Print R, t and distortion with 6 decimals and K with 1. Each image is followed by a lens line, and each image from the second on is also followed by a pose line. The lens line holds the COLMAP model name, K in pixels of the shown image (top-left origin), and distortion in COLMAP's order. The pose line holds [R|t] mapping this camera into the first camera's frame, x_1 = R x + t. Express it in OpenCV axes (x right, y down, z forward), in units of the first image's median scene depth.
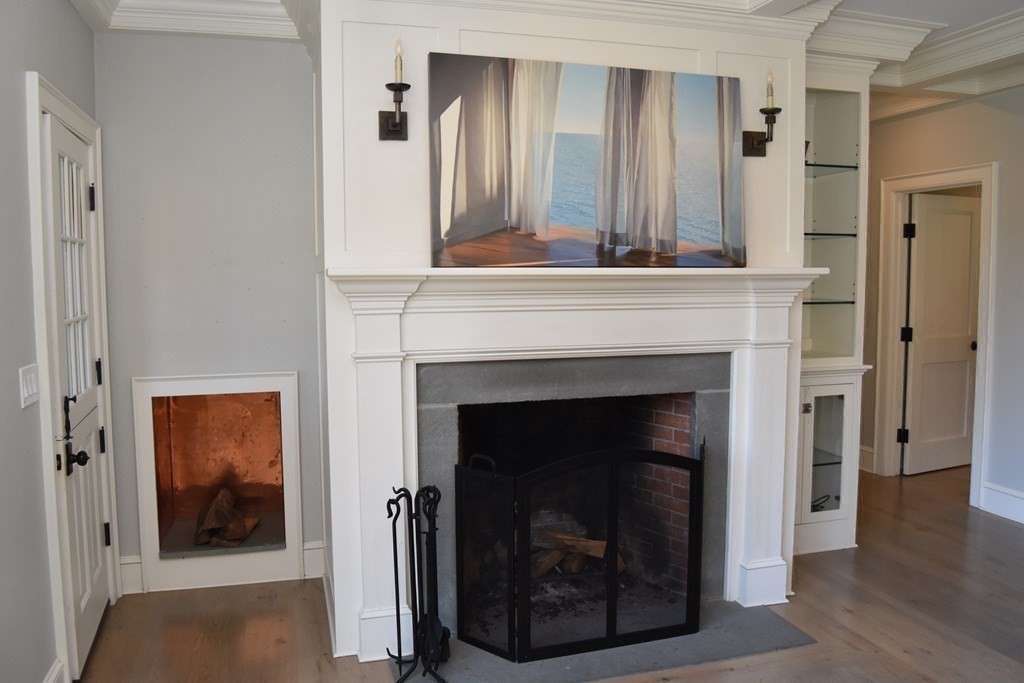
lens RADIAL K [[834.4, 0, 515.1], [0, 834.4, 338.9], [0, 0, 1]] dist [-0.089634, 0.025785]
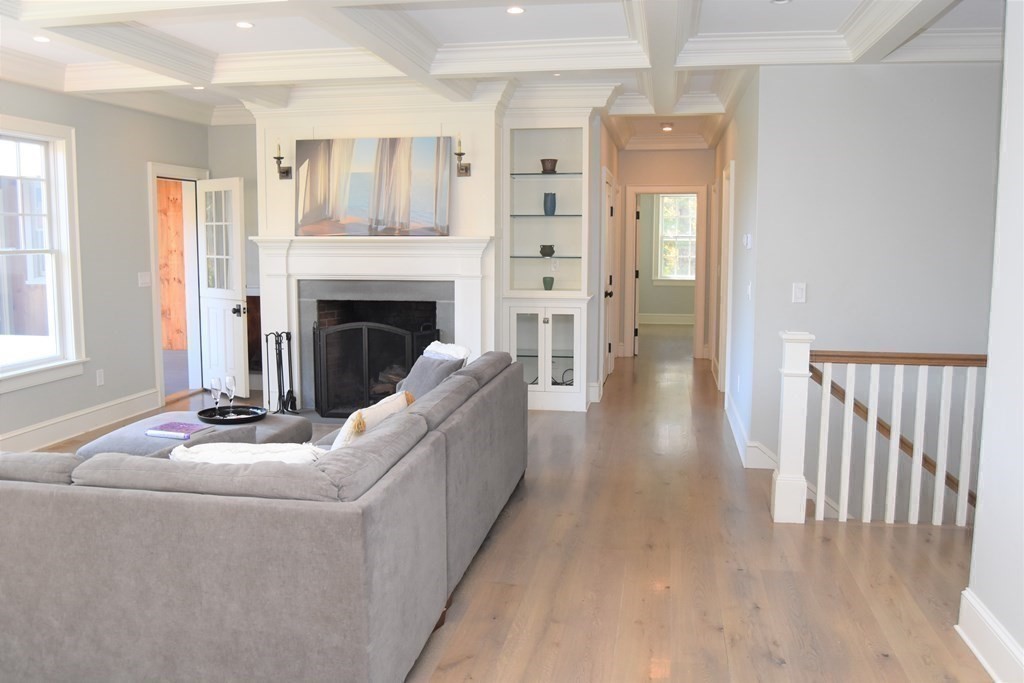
lens RADIAL K [[834.4, 0, 488.7], [0, 834.4, 340.2], [0, 0, 1]] dist [-0.089634, 0.025785]
pose [[0.888825, 0.062617, -0.453948, 1.326411], [-0.041848, 0.997572, 0.055666, 0.045615], [0.456331, -0.030481, 0.889288, -0.724614]]
